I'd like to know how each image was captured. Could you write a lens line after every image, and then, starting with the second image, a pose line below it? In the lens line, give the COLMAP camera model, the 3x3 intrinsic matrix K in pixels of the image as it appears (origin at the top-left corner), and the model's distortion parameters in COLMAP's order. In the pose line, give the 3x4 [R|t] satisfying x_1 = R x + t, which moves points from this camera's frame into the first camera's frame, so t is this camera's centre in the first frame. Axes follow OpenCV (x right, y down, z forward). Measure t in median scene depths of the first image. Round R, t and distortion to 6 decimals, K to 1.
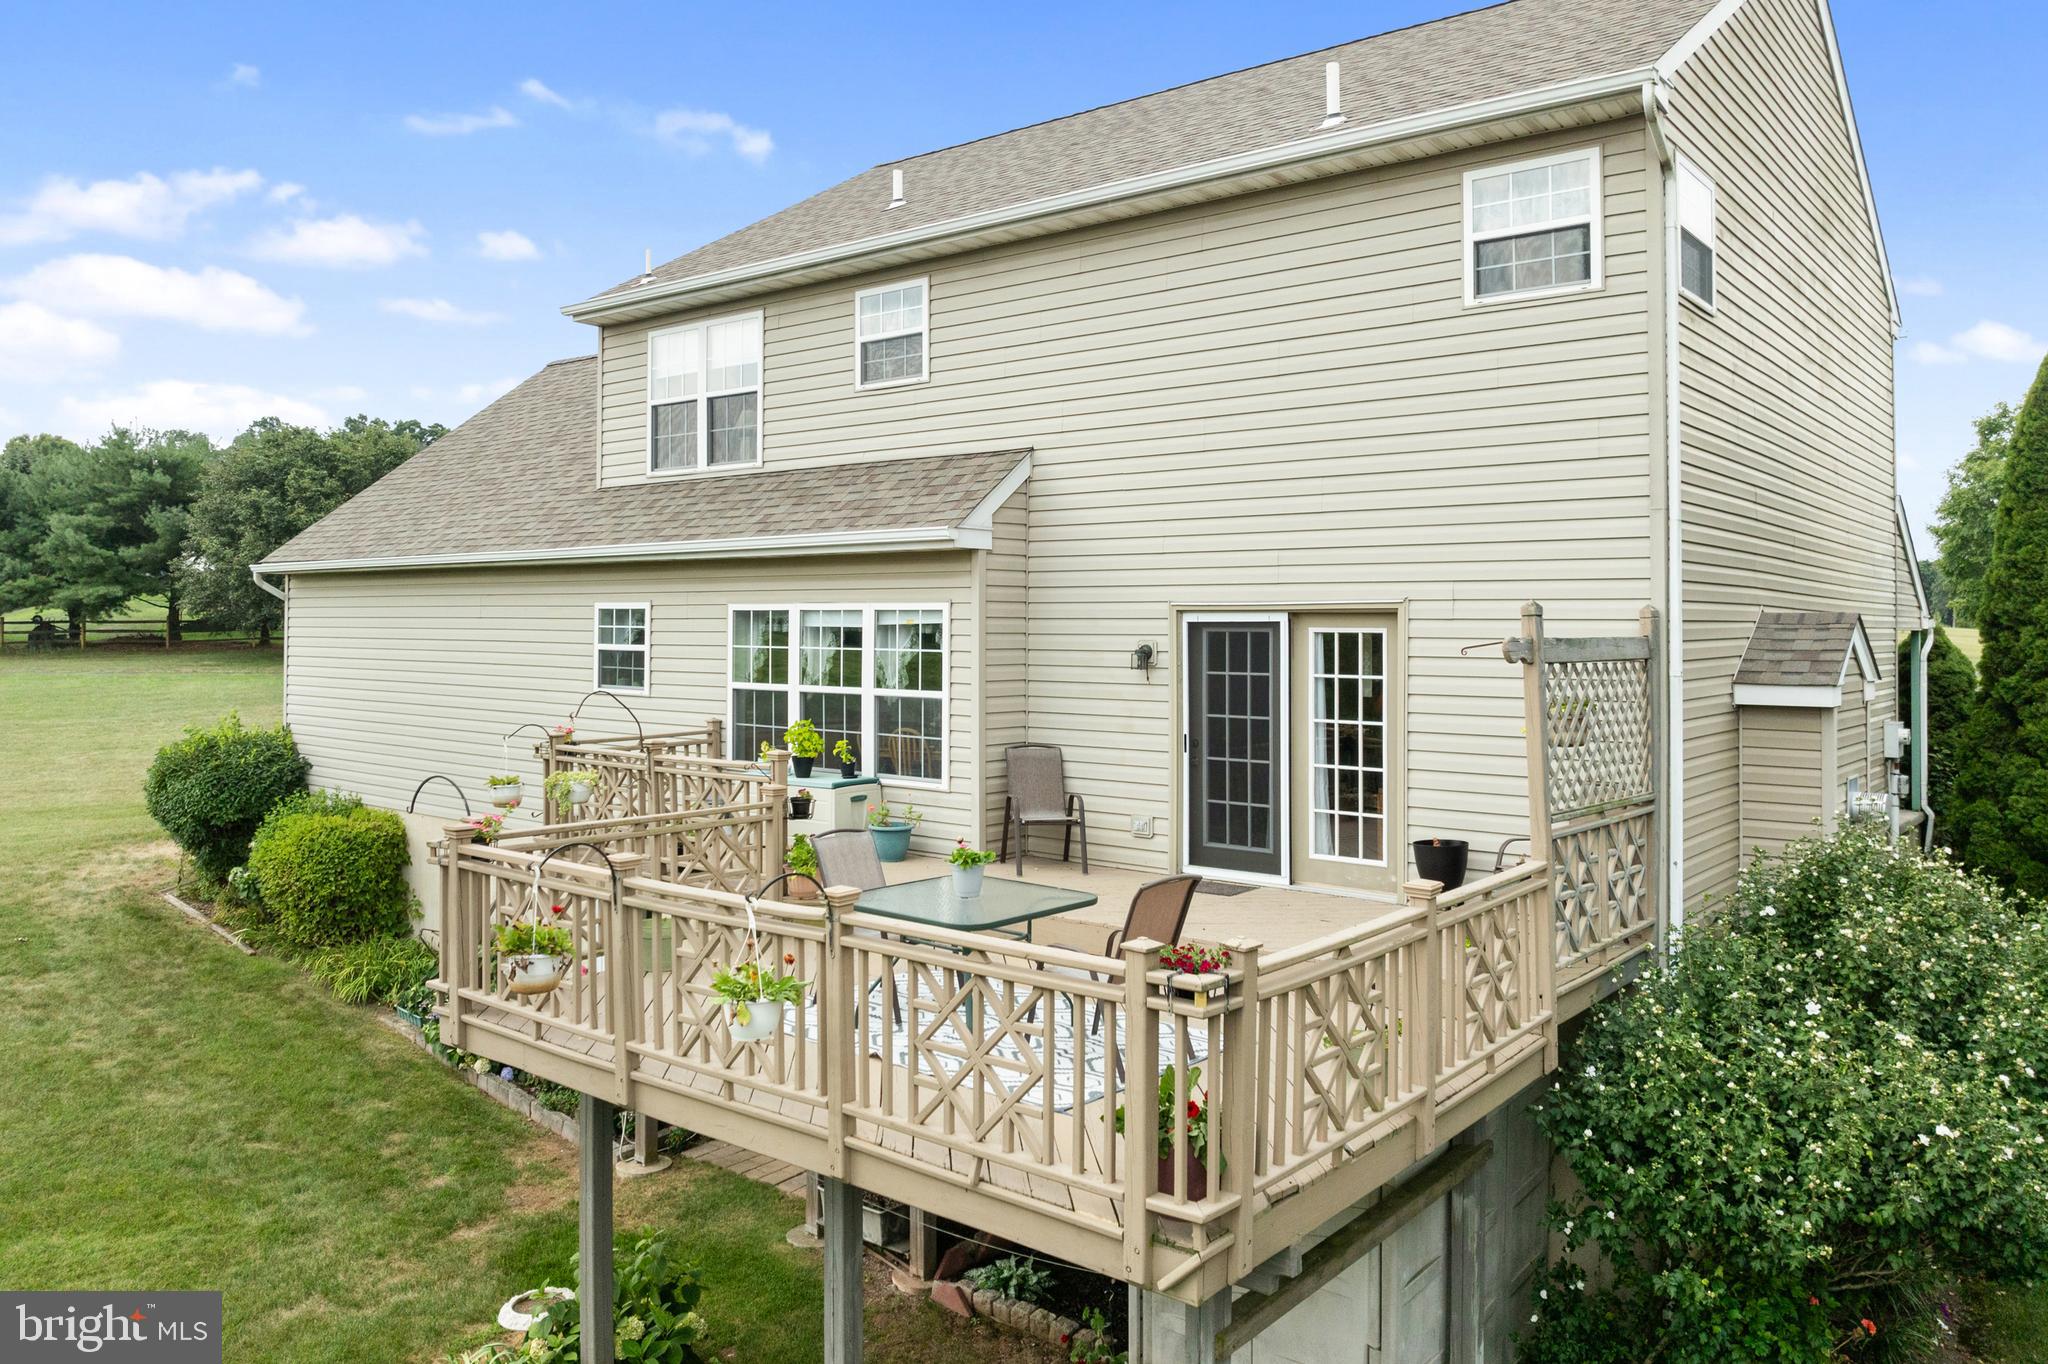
lens RADIAL K [[1478.9, 0, 1027.6], [0, 1478.9, 647.7], [0, 0, 1]] dist [-0.025572, -0.006129]
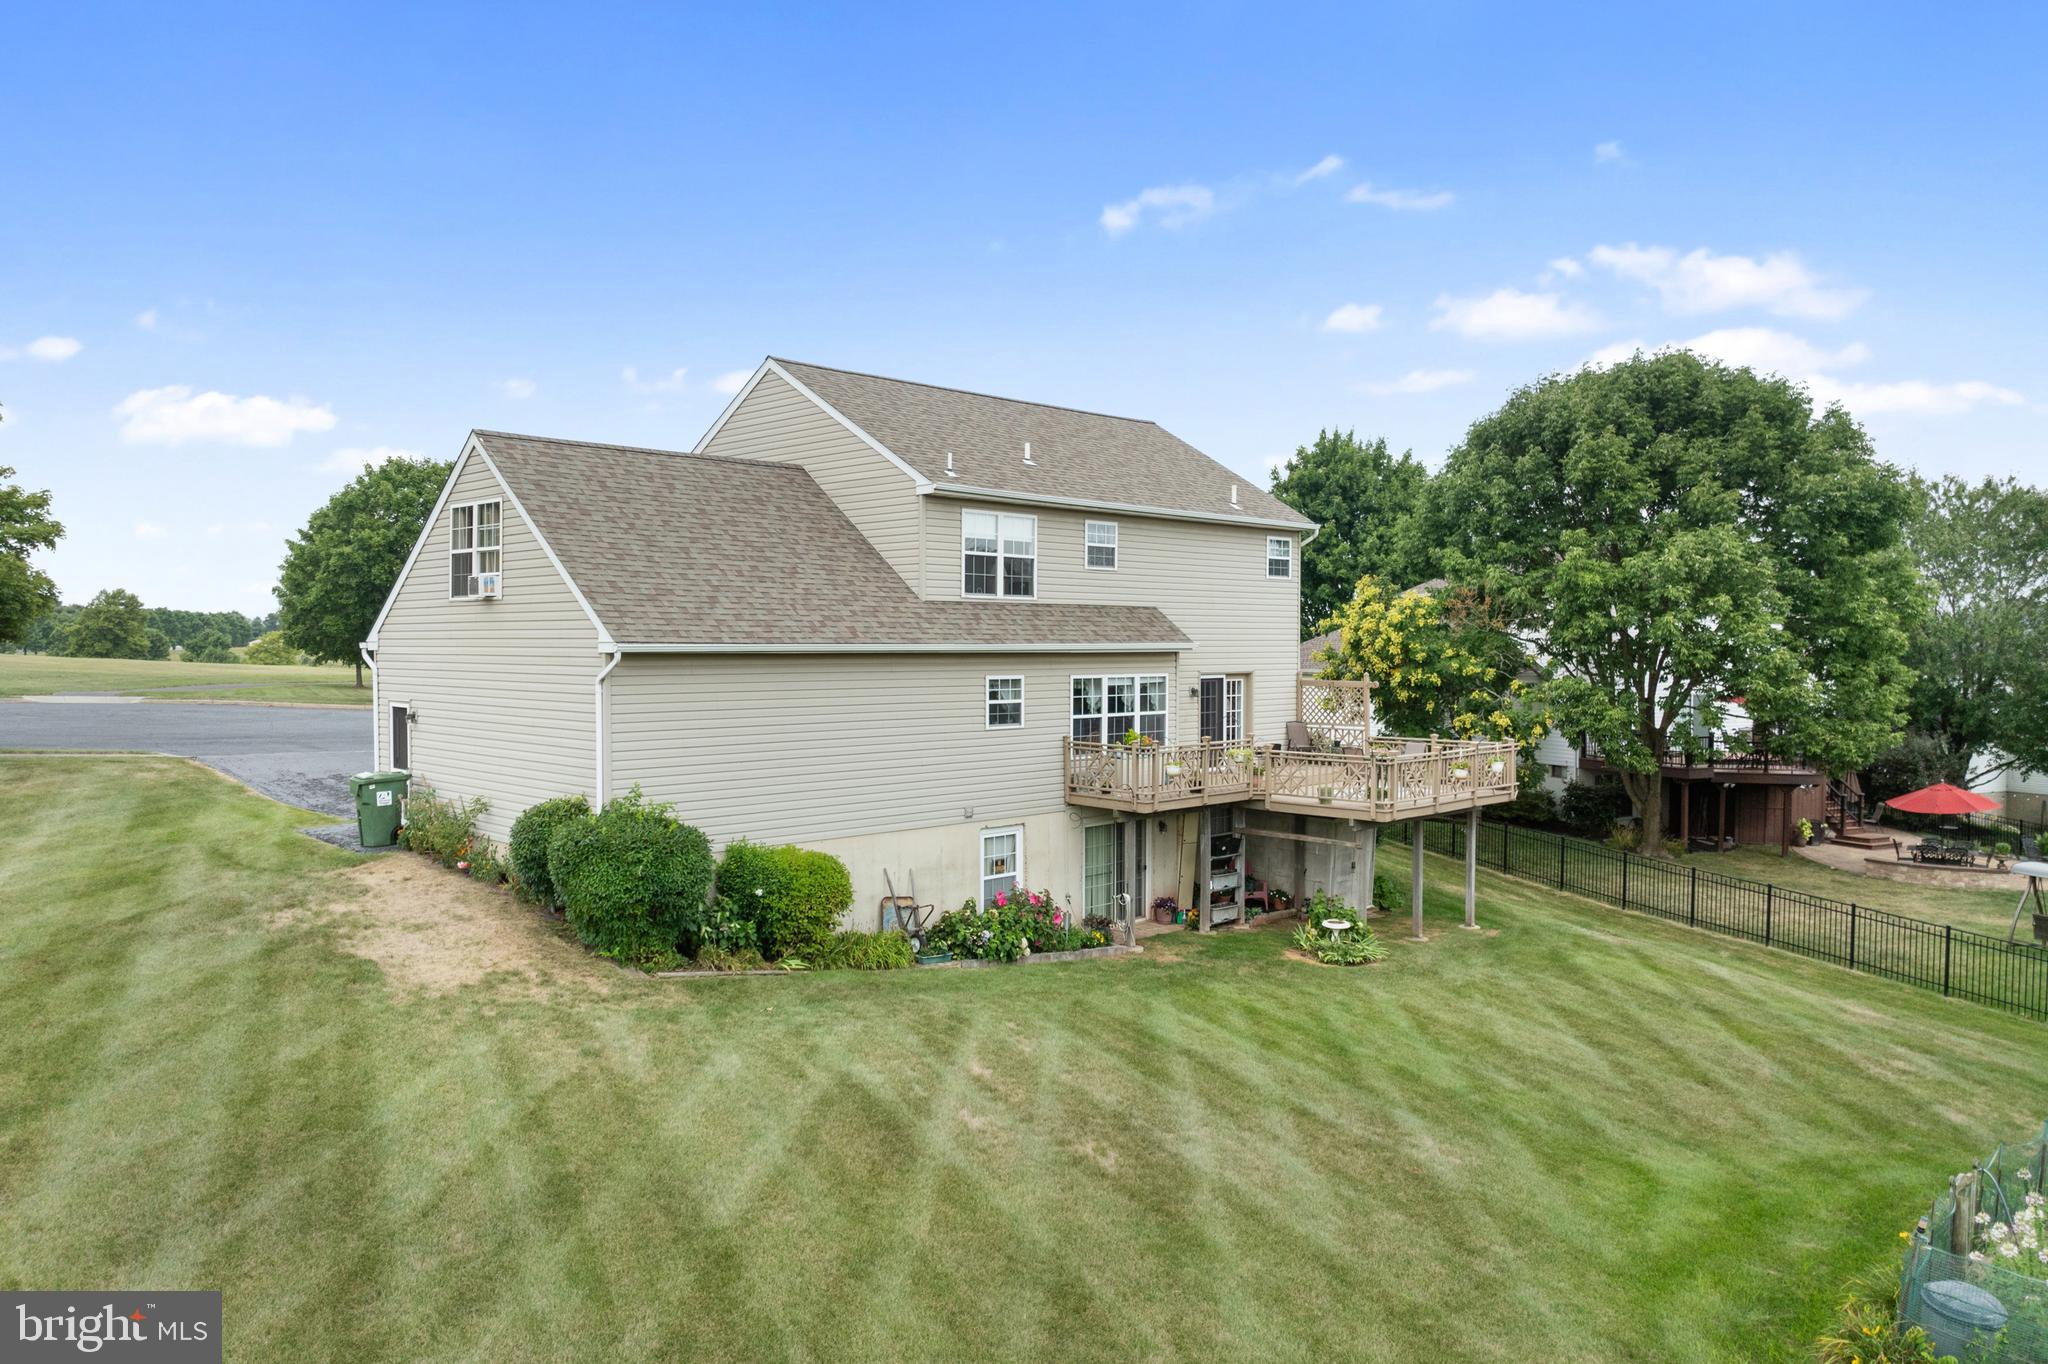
lens RADIAL K [[1441.8, 0, 1024.0], [0, 1441.8, 682.0], [0, 0, 1]] dist [-0.032124, -0.007478]
pose [[0.091634, -0.033358, 0.995234, -2.121178], [0.011742, 0.999405, 0.032416, -0.084359], [-0.995724, 0.008715, 0.091971, 0.909333]]
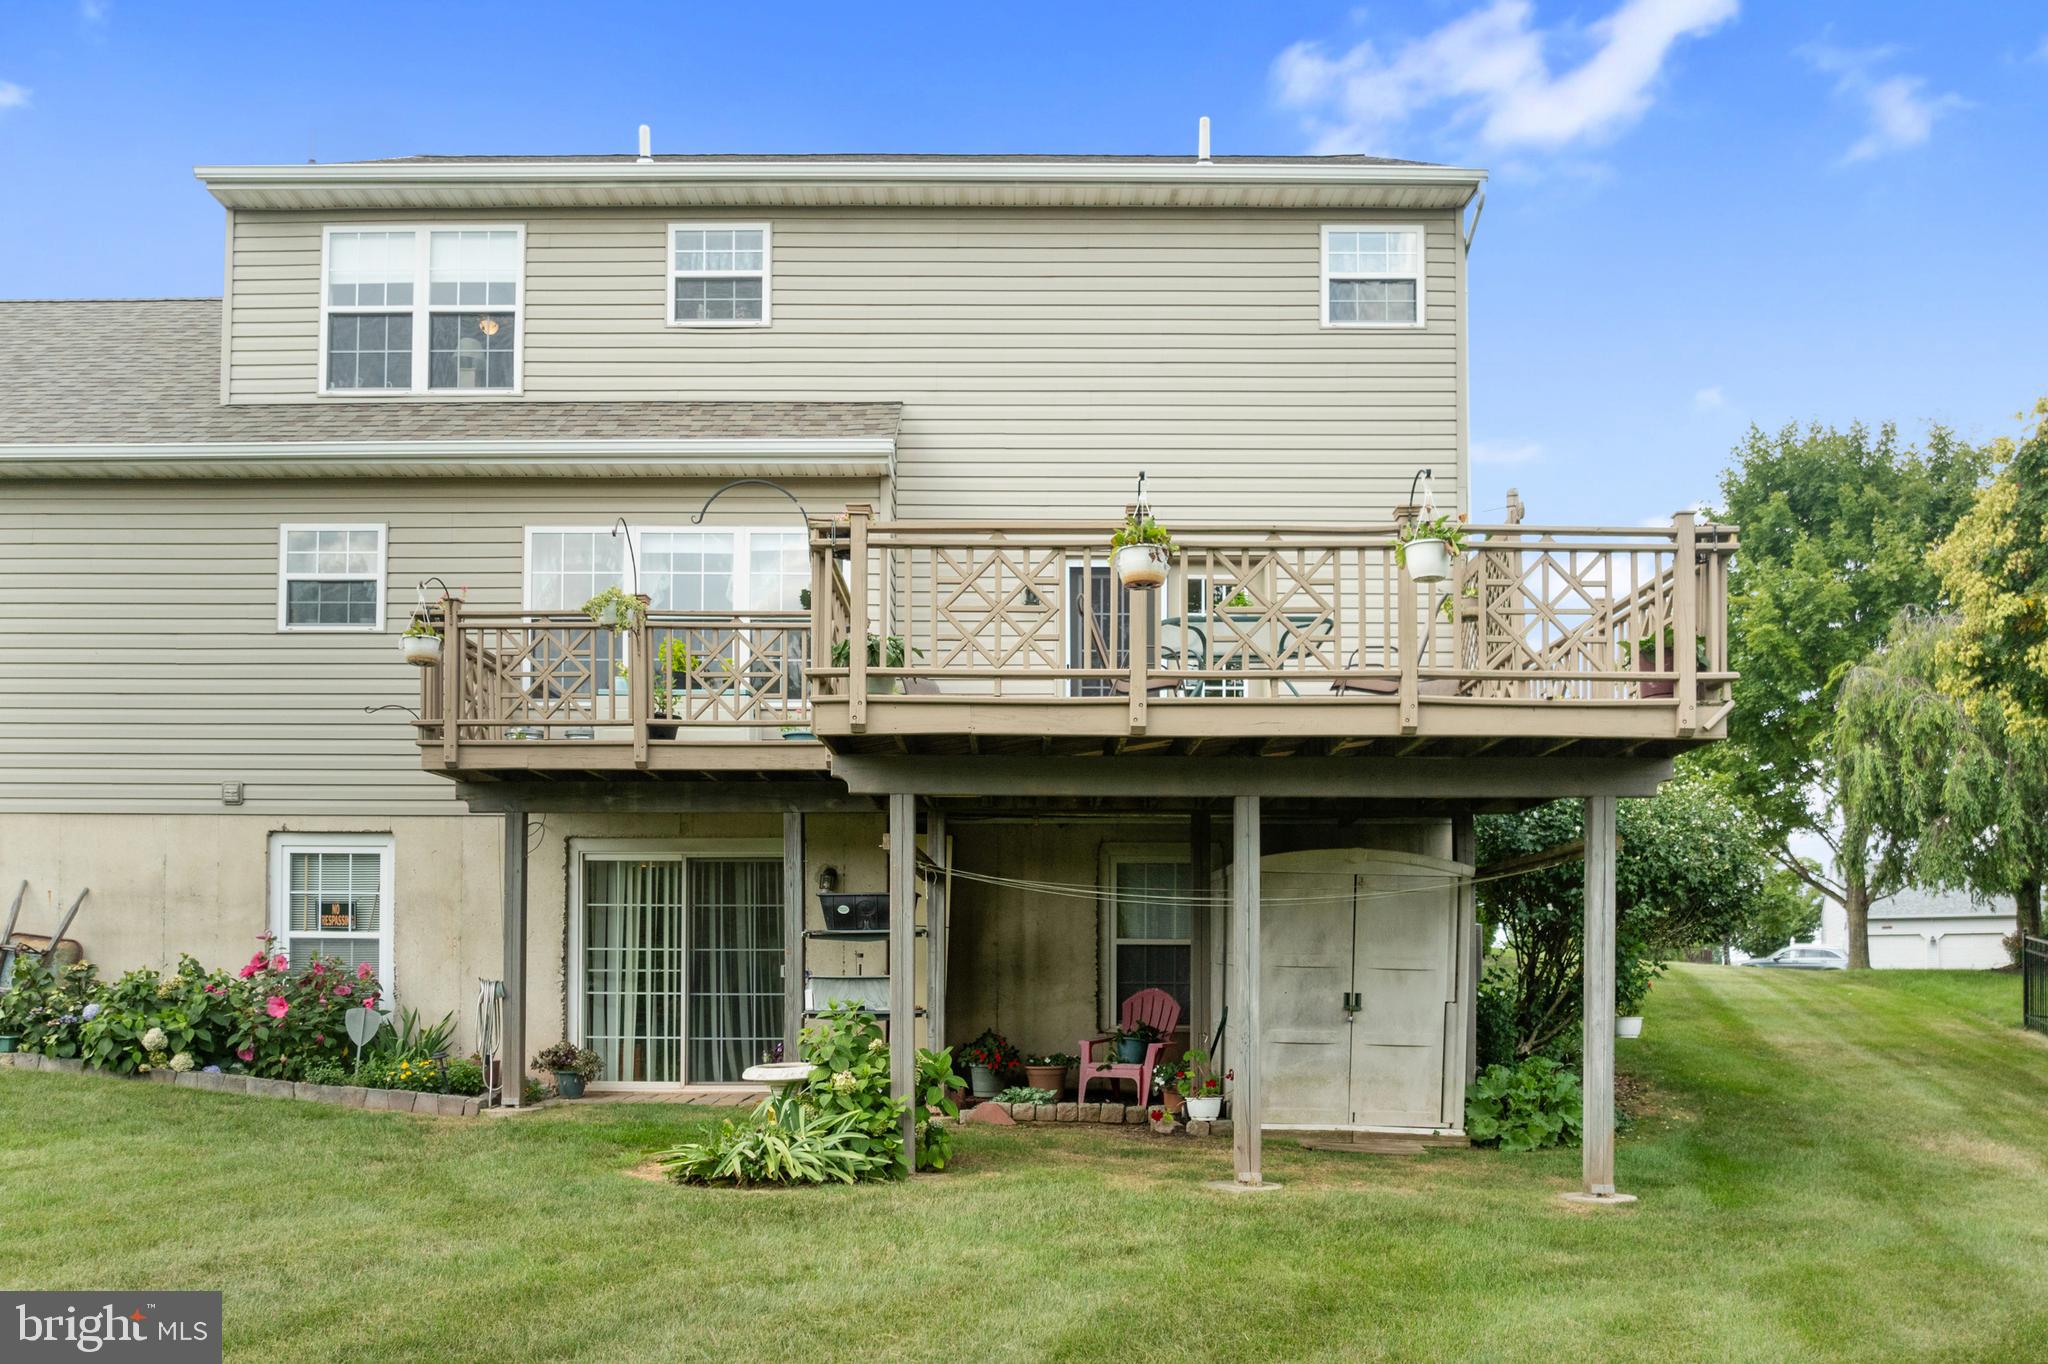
lens RADIAL K [[1441.8, 0, 1024.0], [0, 1441.8, 682.0], [0, 0, 1]] dist [-0.032124, -0.007478]
pose [[0.792303, -0.001894, 0.610125, -0.510270], [0.003633, 0.999992, -0.001613, 0.063201], [-0.610117, 0.003495, 0.792304, 0.108386]]
